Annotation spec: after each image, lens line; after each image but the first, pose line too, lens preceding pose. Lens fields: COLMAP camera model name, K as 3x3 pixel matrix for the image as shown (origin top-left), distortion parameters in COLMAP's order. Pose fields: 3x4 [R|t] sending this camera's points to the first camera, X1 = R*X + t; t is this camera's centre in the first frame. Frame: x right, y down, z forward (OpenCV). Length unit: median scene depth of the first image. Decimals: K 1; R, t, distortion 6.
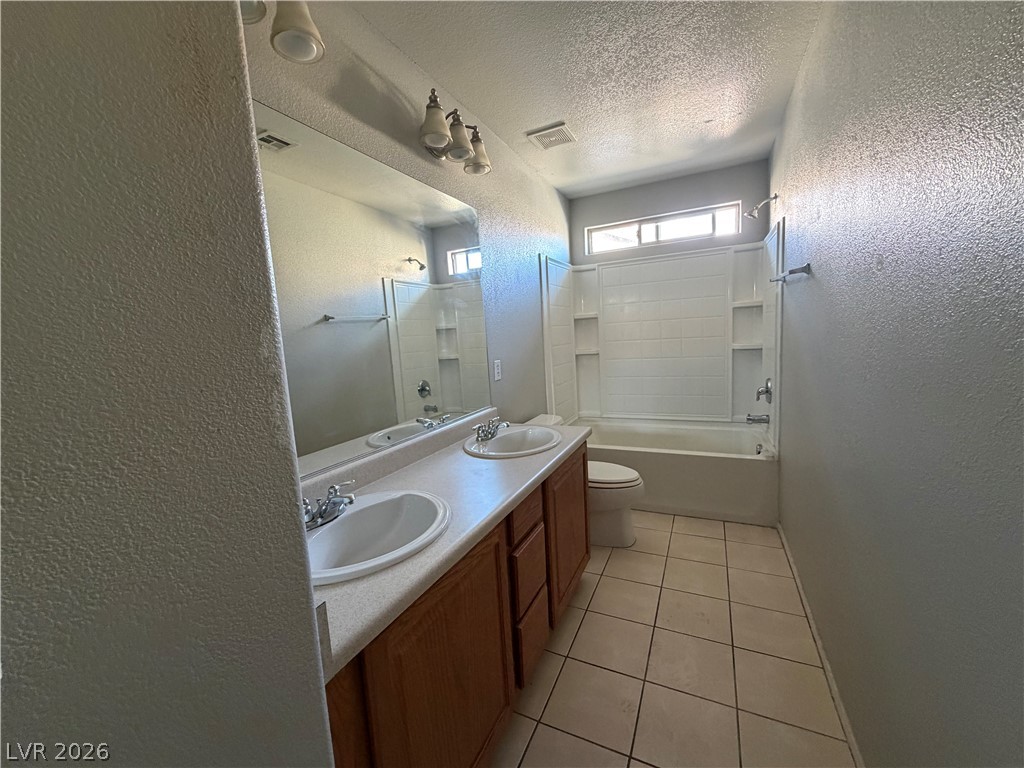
lens RADIAL K [[408.0, 0, 509.5], [0, 408.0, 385.0], [0, 0, 1]] dist [0.000550, -0.000147]
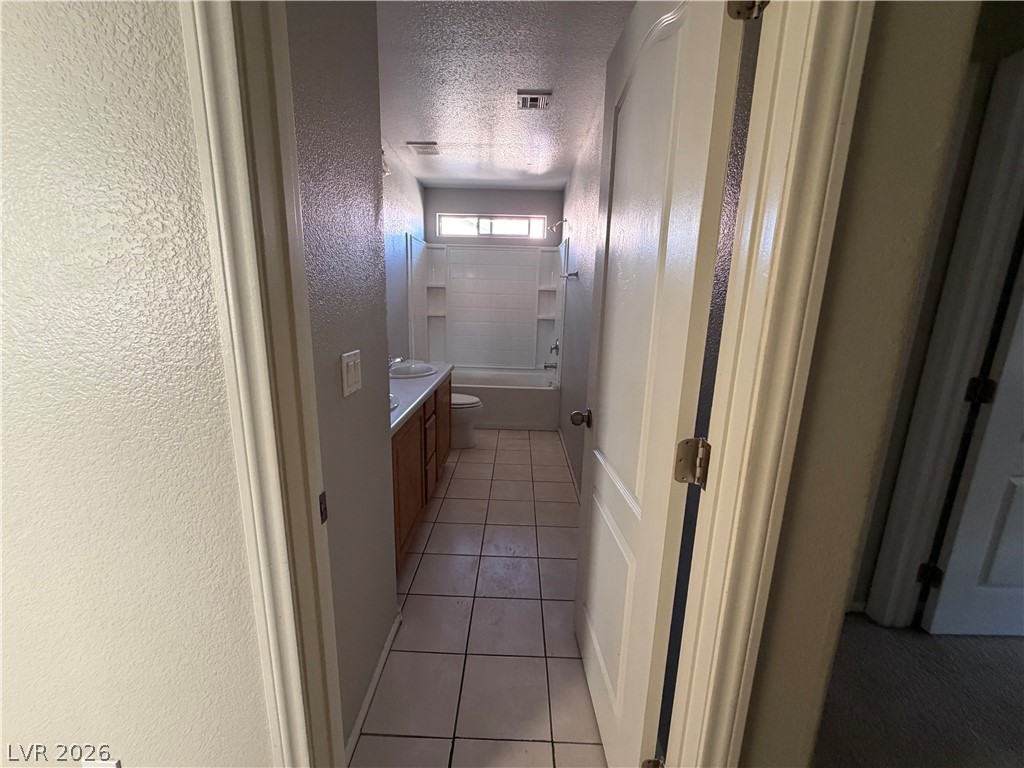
lens RADIAL K [[408.0, 0, 509.5], [0, 408.0, 385.0], [0, 0, 1]] dist [0.000550, -0.000147]
pose [[0.904354, -0.005003, 0.426753, -0.187047], [-0.030562, 0.996605, 0.076450, 0.043416], [-0.425686, -0.082181, 0.901131, -0.324784]]
